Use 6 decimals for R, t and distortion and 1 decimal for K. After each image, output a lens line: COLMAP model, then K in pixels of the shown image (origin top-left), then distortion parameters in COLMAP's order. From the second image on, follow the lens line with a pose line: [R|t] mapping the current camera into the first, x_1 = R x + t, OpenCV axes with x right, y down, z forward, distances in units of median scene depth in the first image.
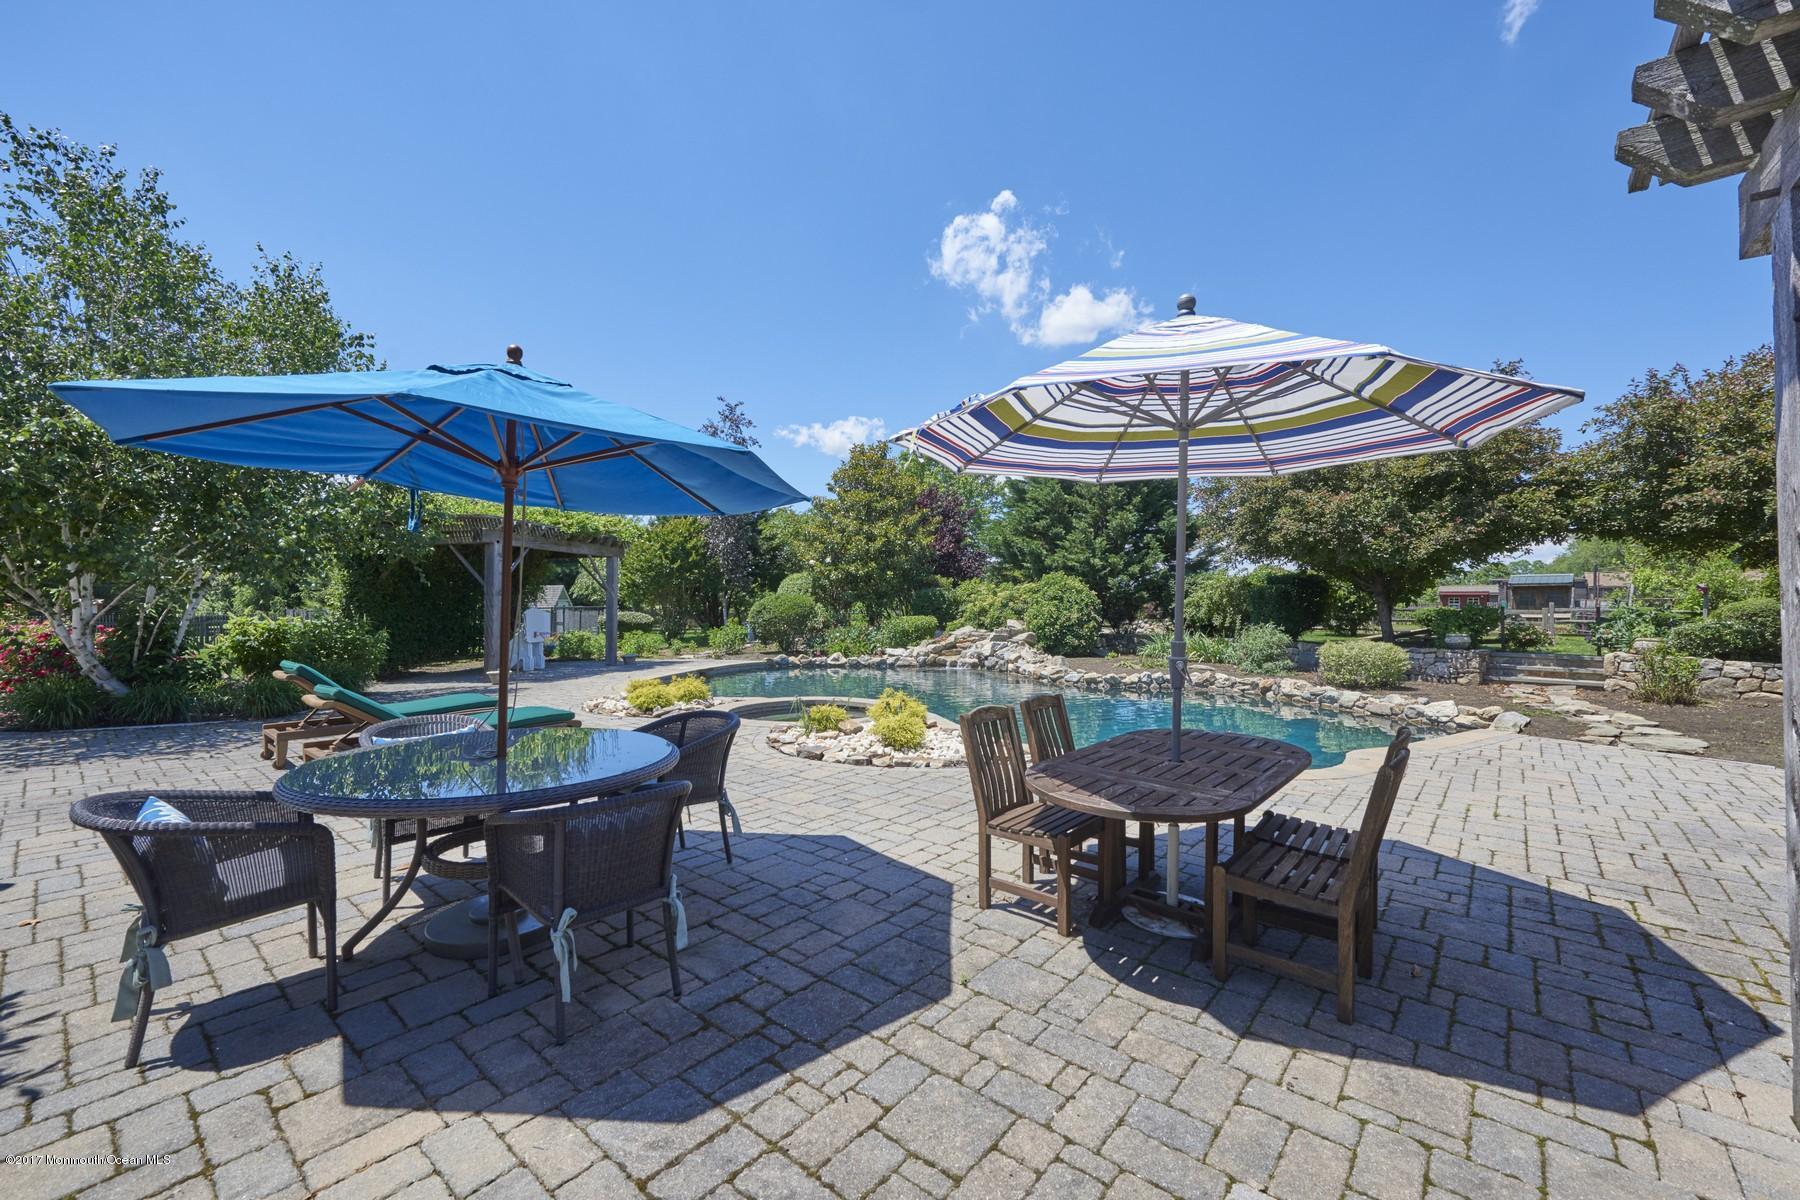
lens RADIAL K [[715.1, 0, 905.9], [0, 715.1, 600.5], [0, 0, 1]] dist [0.000566, 0.000155]
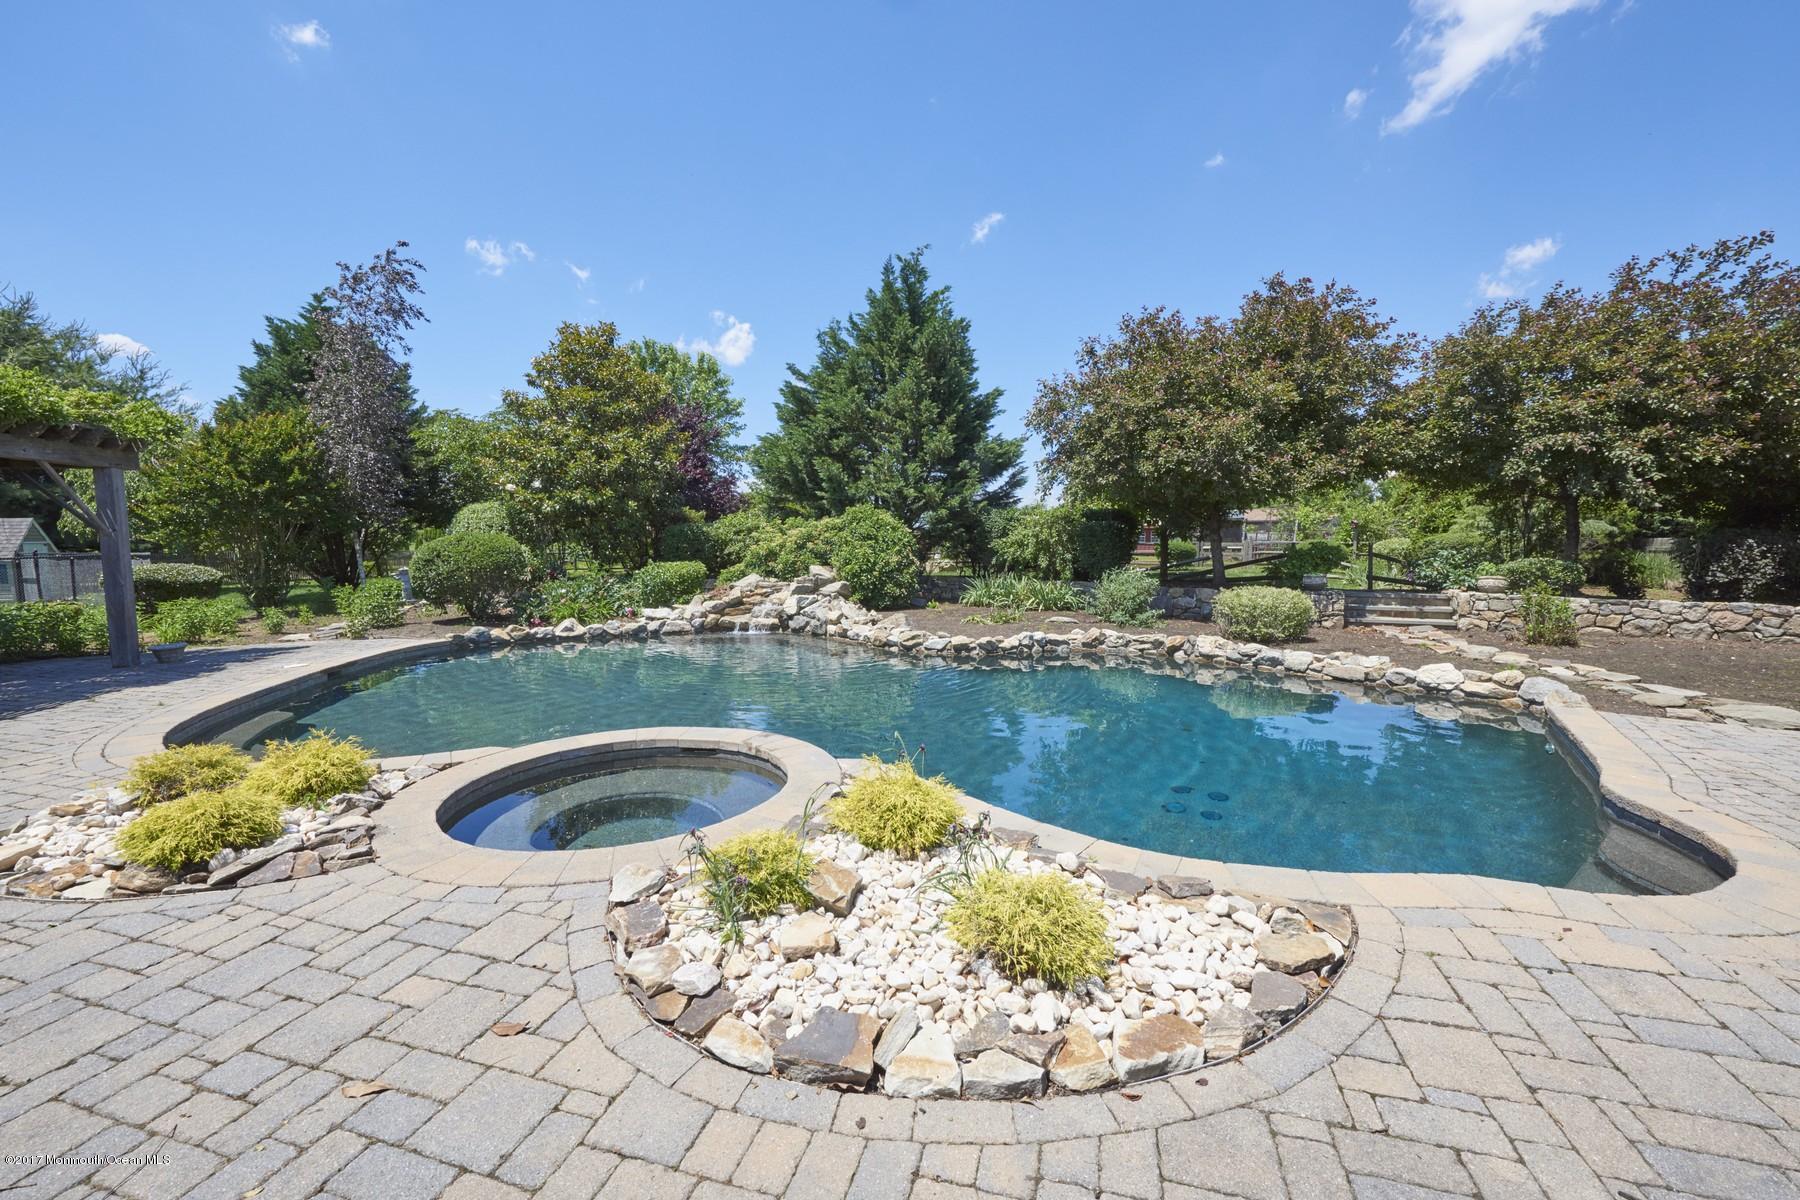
lens RADIAL K [[714.0, 0, 899.2], [0, 714.0, 596.8], [0, 0, 1]] dist [-0.000957, 0.000153]
pose [[0.916414, -0.041456, 0.398080, -0.081391], [0.006160, 0.995964, 0.089538, -0.008534], [-0.400185, -0.079601, 0.912971, 0.259128]]
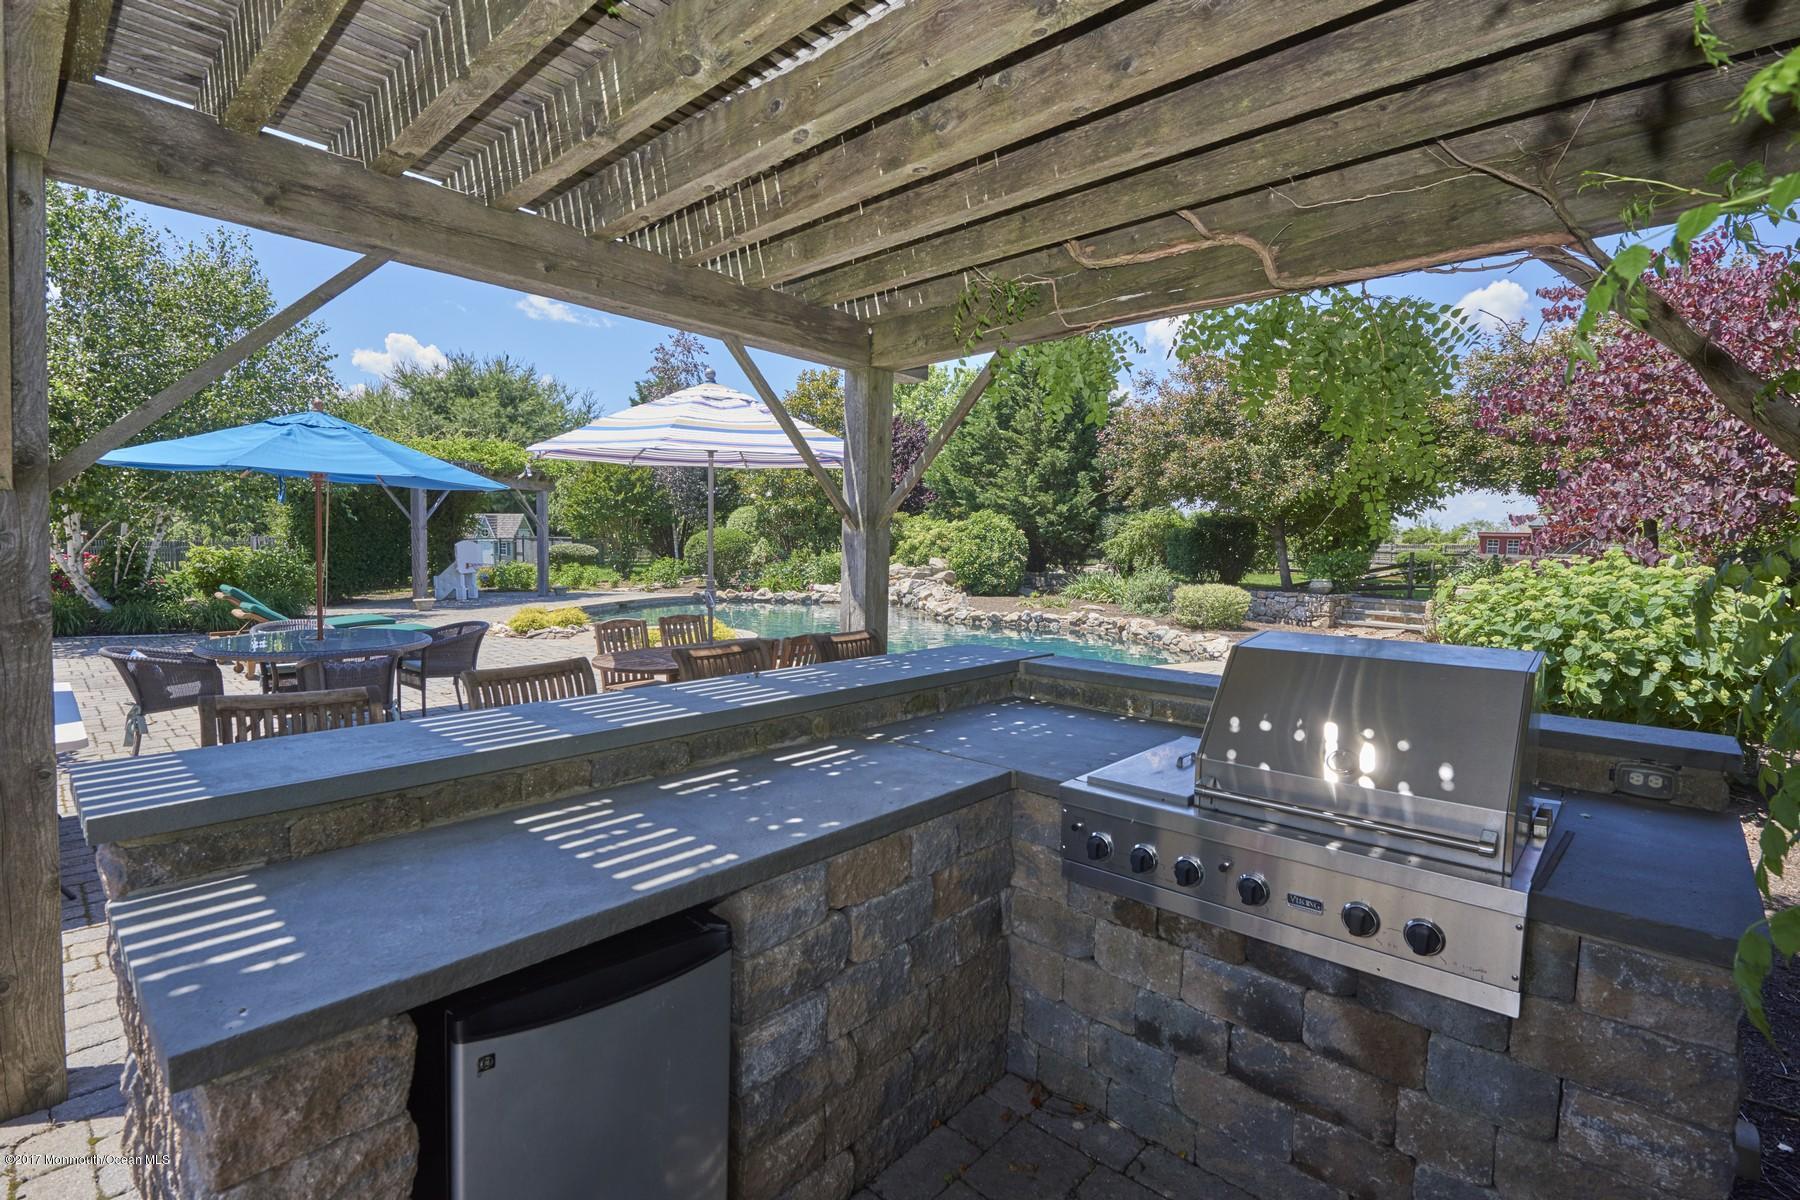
lens RADIAL K [[822.5, 0, 900.0], [0, 822.5, 600.0], [0, 0, 1]] dist [-0.001612, -0.005617]
pose [[0.998454, 0.017457, -0.052773, 0.164898], [-0.012954, 0.996339, 0.084499, -0.011371], [0.054055, -0.083685, 0.995025, -0.157412]]
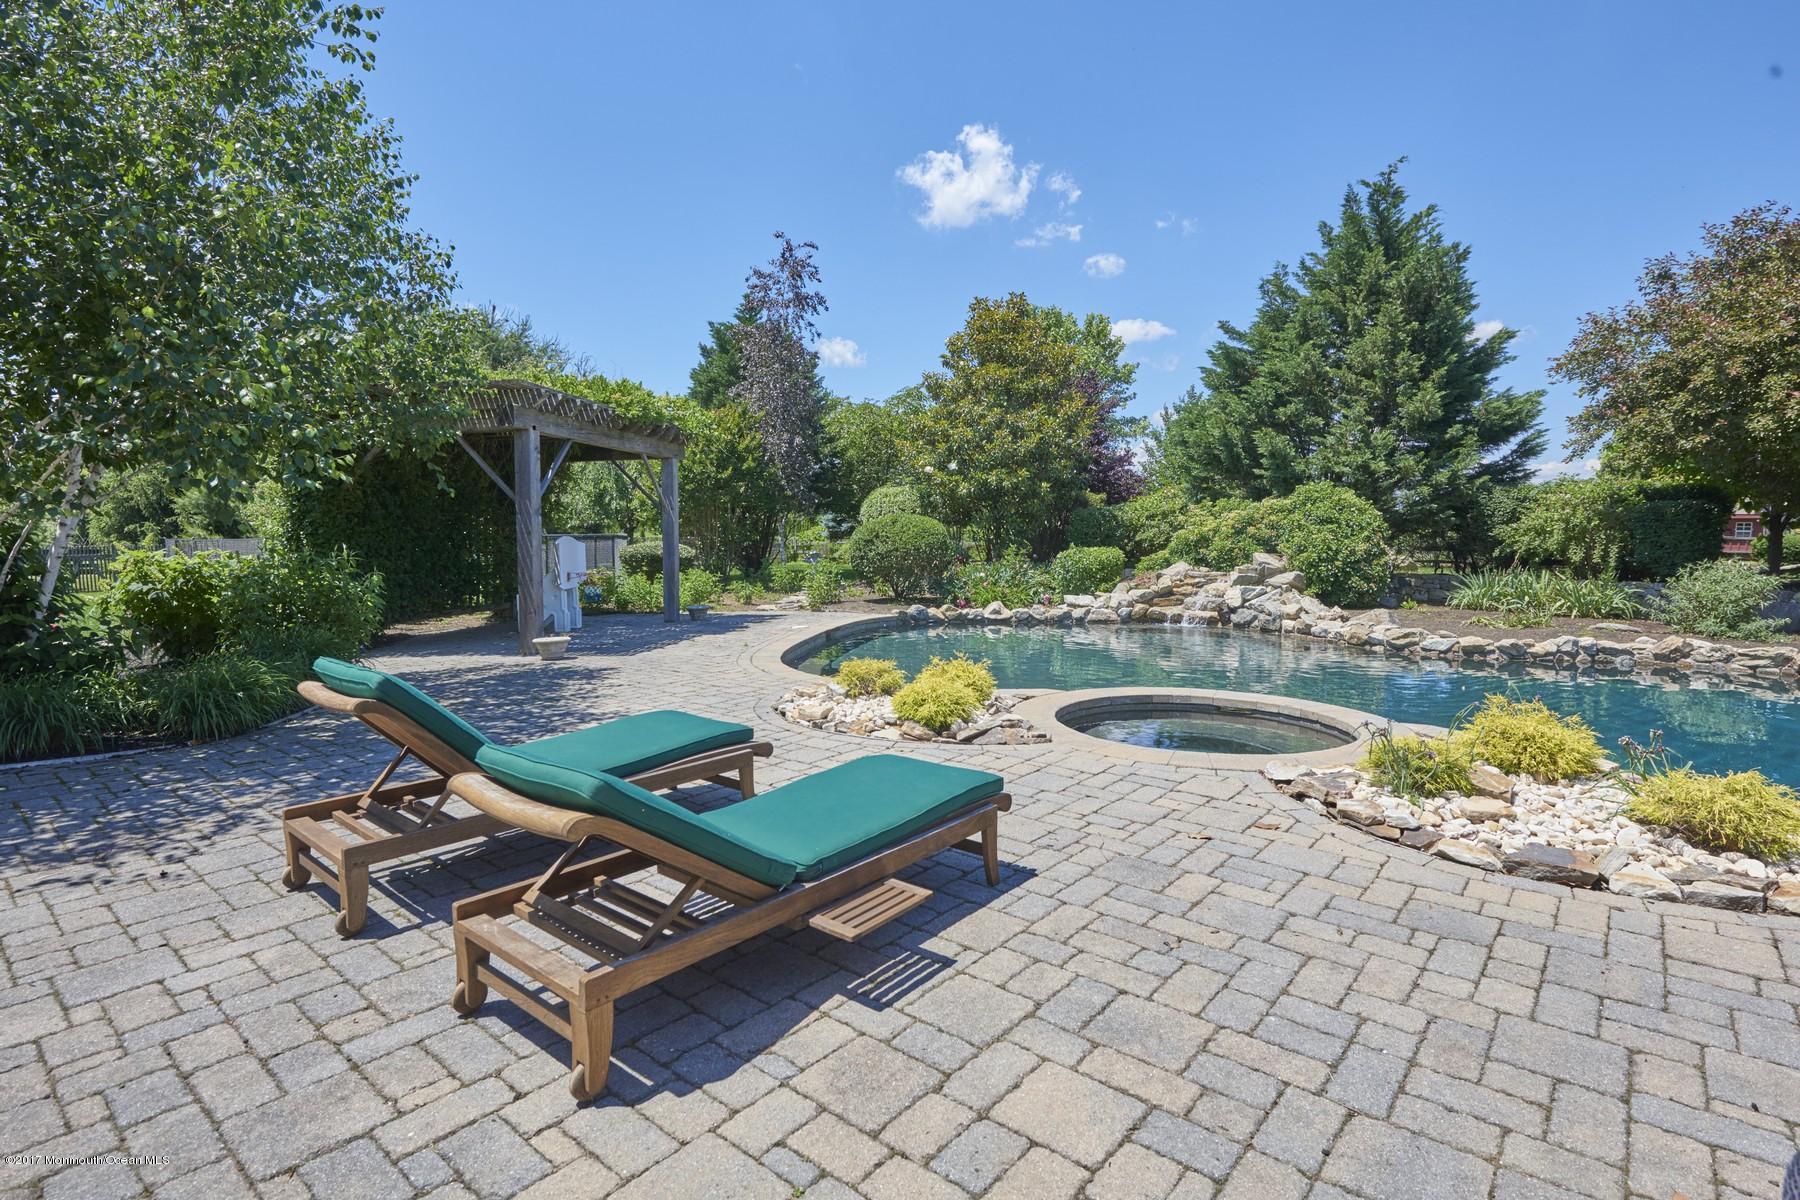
lens RADIAL K [[882.9, 0, 905.8], [0, 882.9, 594.6], [0, 0, 1]] dist [-0.004058, -0.004298]
pose [[0.999998, -0.001253, 0.001359, -0.191317], [0.001147, 0.997153, 0.075391, 0.003078], [-0.001449, -0.075389, 0.997153, 0.176523]]
